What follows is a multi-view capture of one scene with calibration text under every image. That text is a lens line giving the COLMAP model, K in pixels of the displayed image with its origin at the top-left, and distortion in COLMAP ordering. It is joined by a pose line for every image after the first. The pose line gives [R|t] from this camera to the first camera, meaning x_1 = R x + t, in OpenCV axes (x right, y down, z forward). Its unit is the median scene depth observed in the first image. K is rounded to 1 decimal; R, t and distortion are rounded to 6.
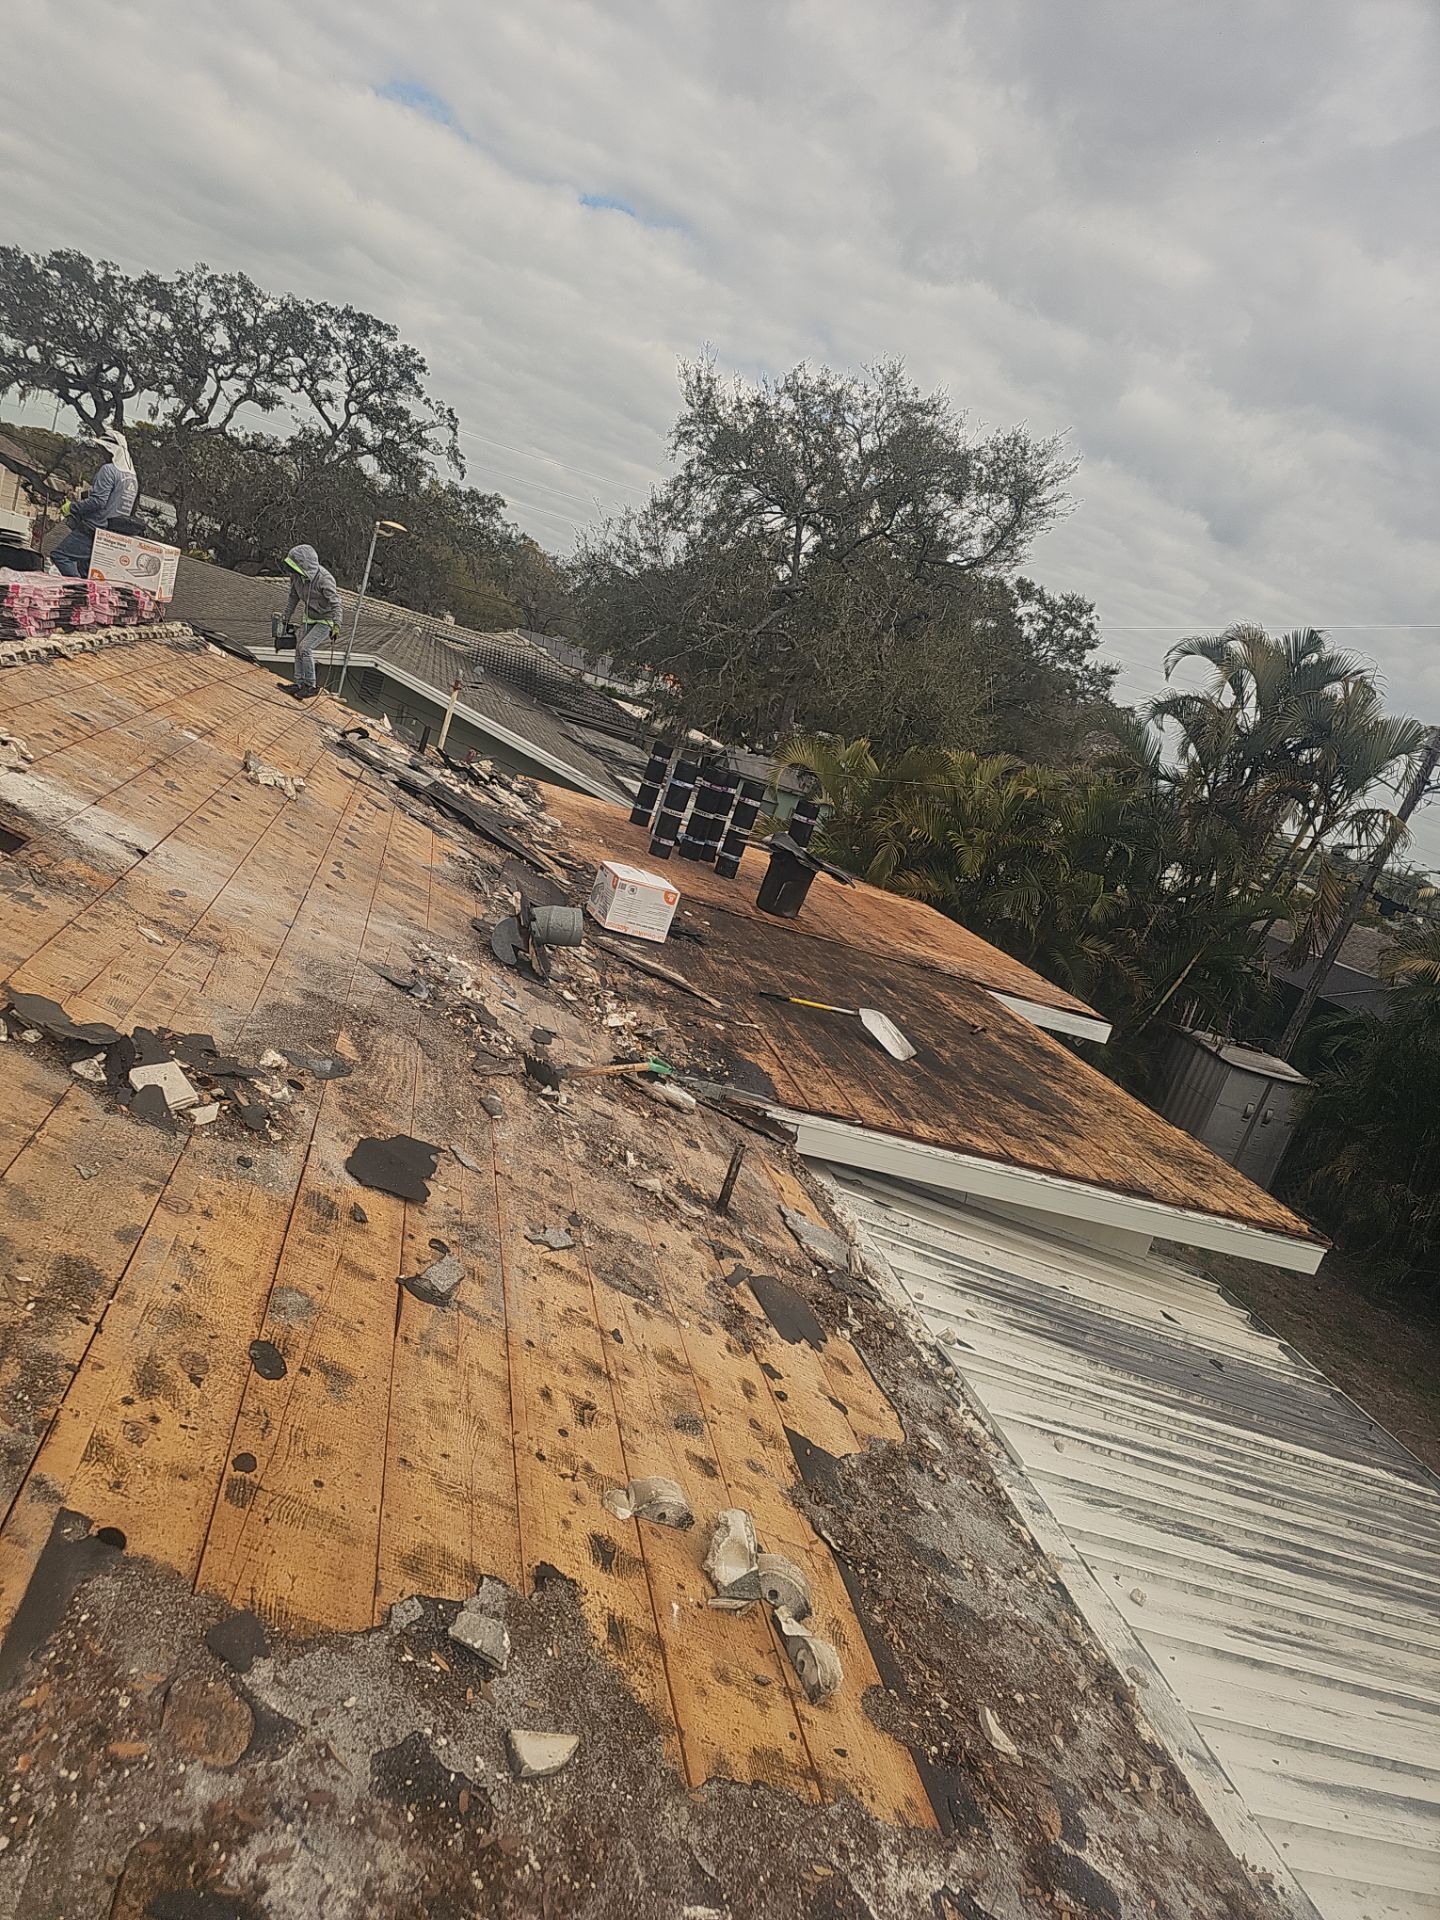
lens RADIAL K [[1335.3, 0, 720.5], [0, 1335.3, 915.8], [0, 0, 1]] dist [0.103822, -0.110496]
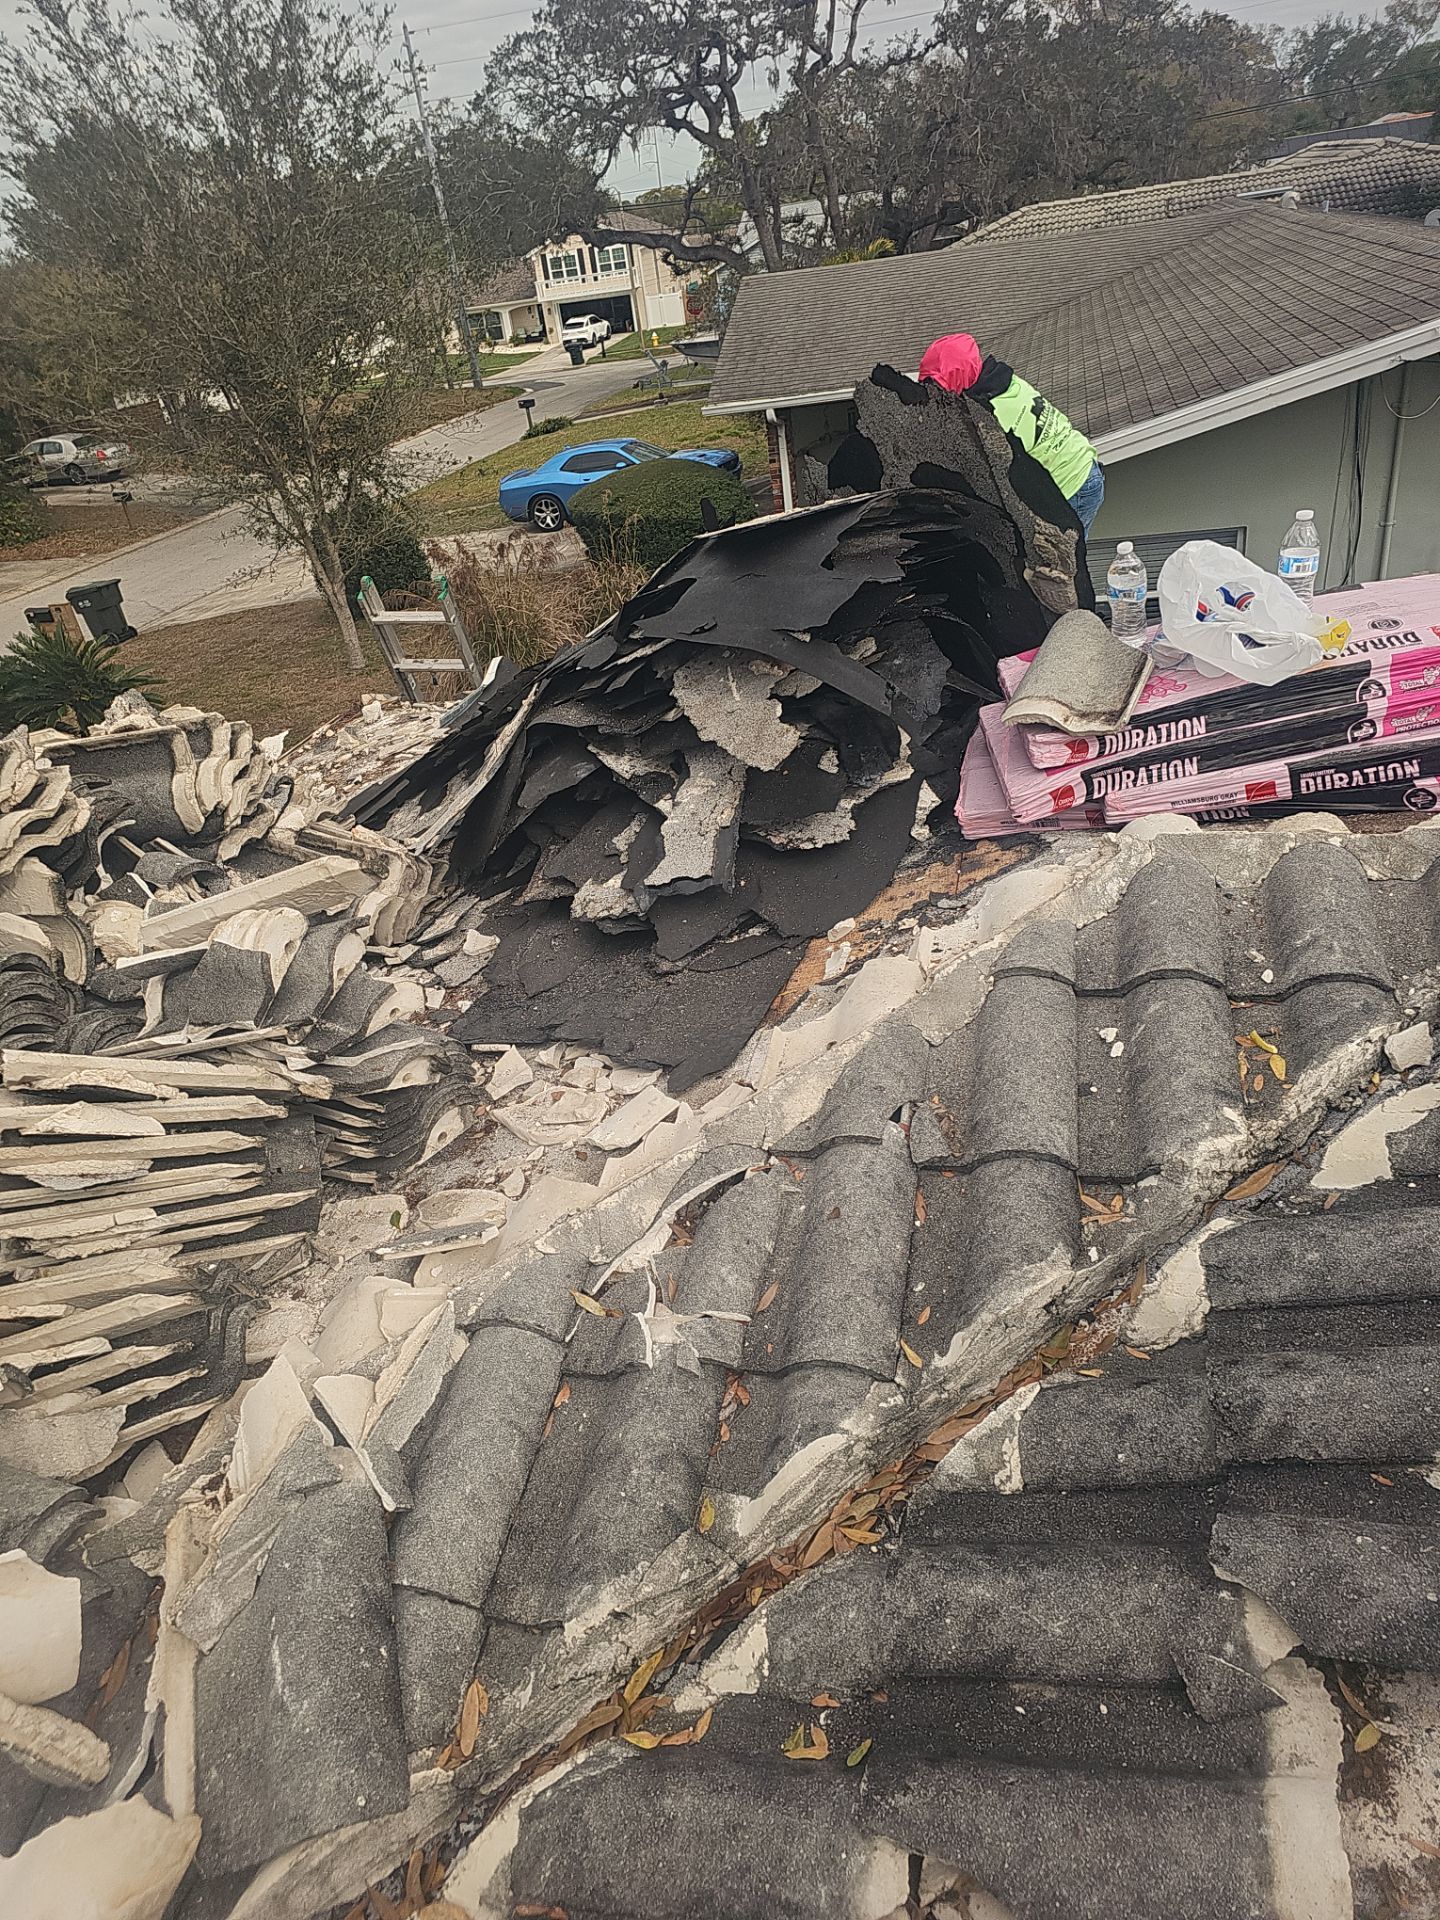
lens RADIAL K [[1364.0, 0, 665.7], [0, 1364.0, 1008.7], [0, 0, 1]] dist [0.072479, -0.048715]
pose [[0.807732, -0.147234, -0.570869, -0.745061], [0.309469, 0.930068, 0.197997, -0.442468], [0.501795, -0.336595, 0.796810, 1.315141]]
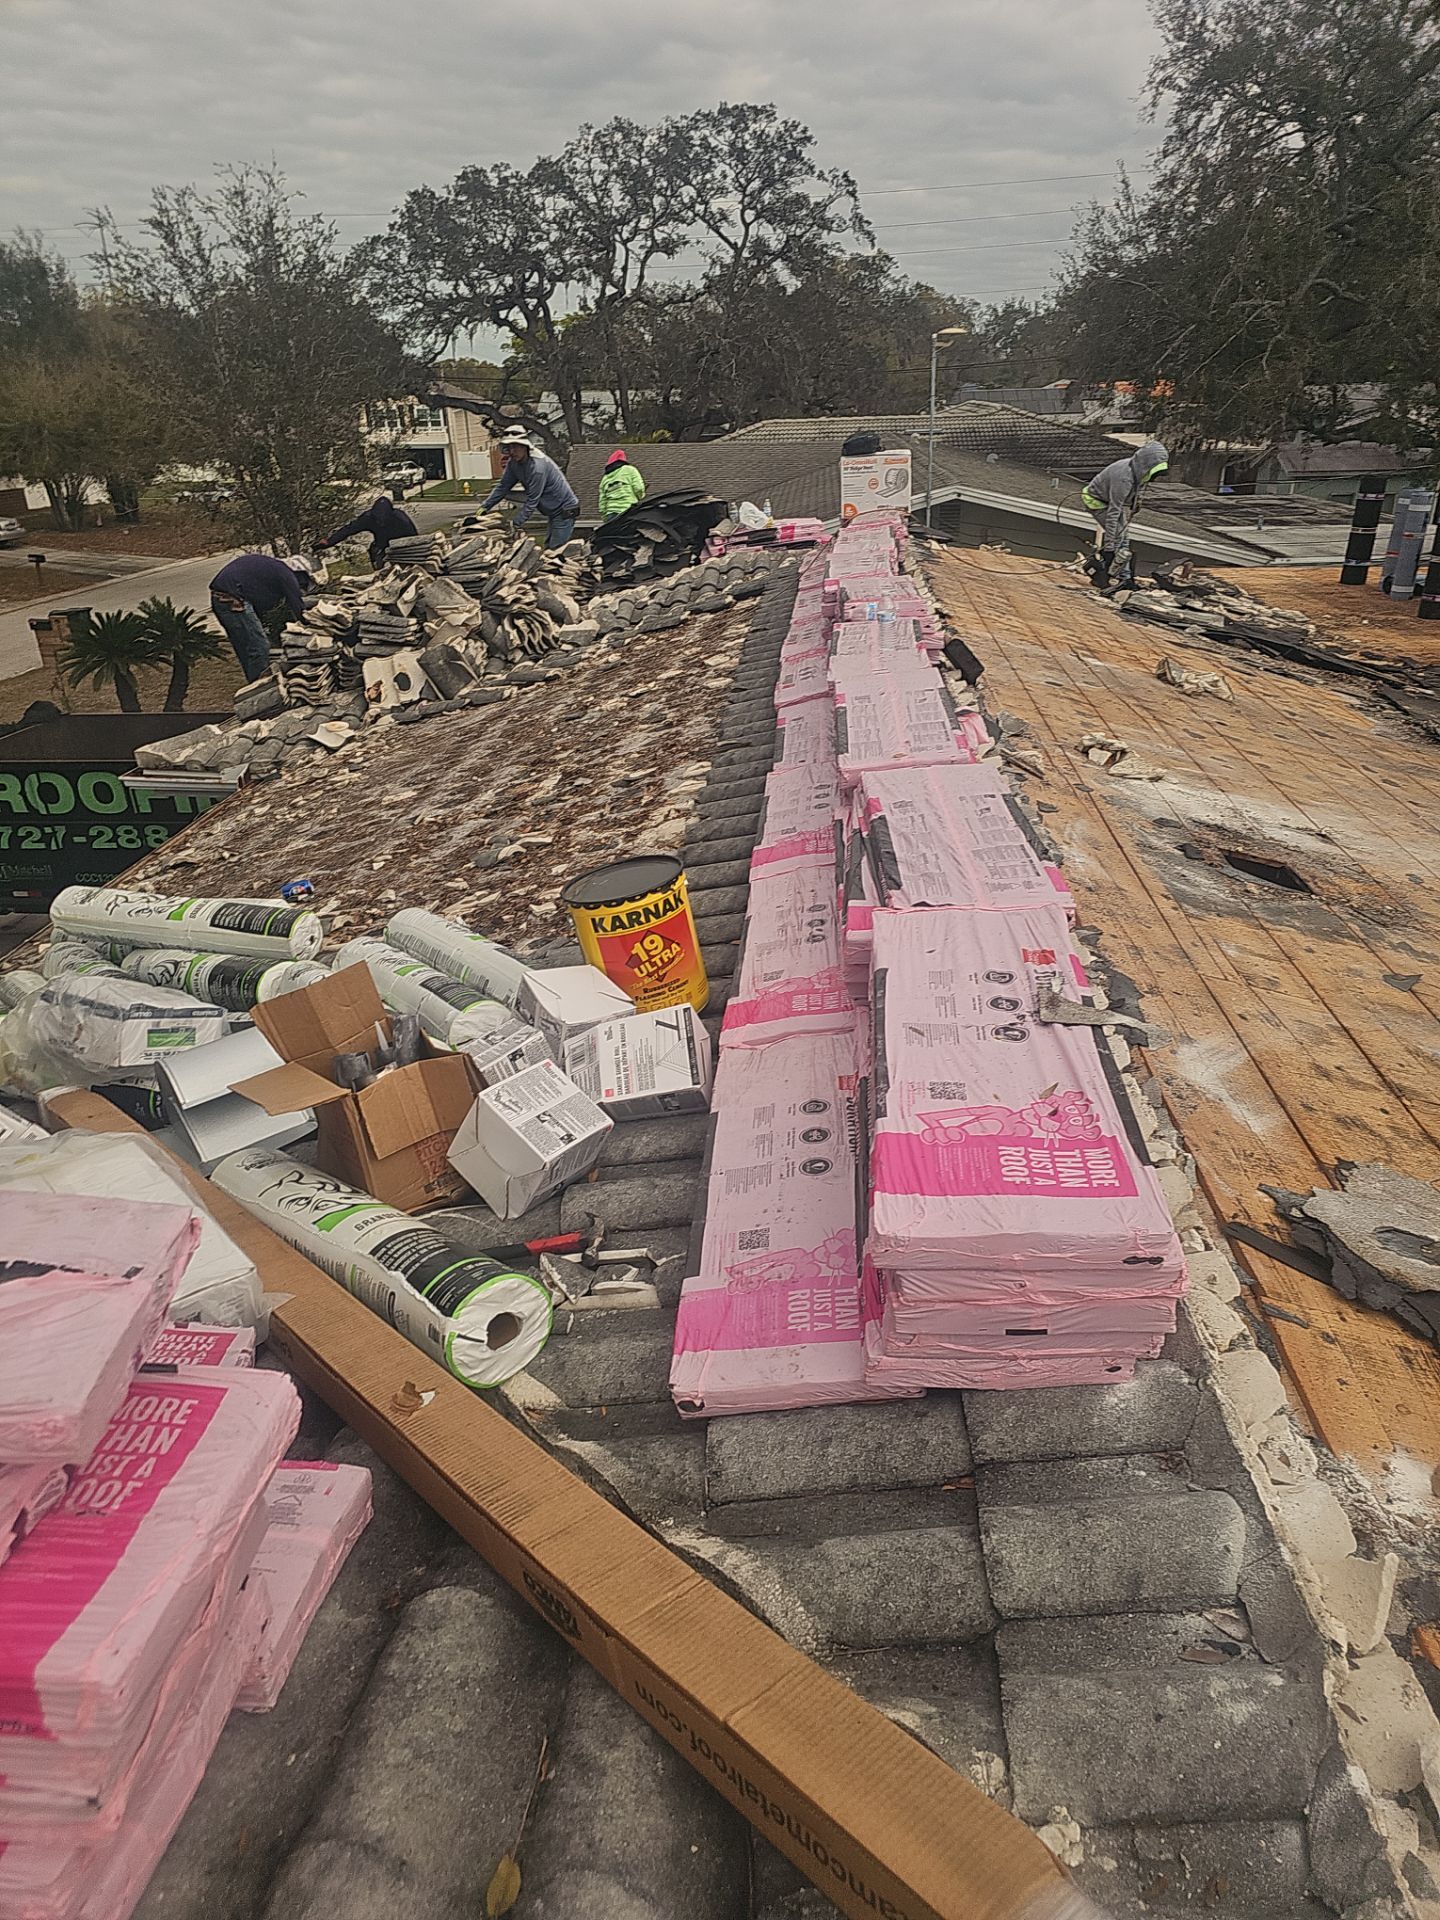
lens RADIAL K [[1295.4, 0, 690.6], [0, 1295.4, 1002.2], [0, 0, 1]] dist [0.103062, -0.096062]
pose [[0.902889, -0.170040, -0.394813, -0.339285], [0.252632, 0.952989, 0.167301, -0.137348], [0.347804, -0.250796, 0.903401, 0.032088]]
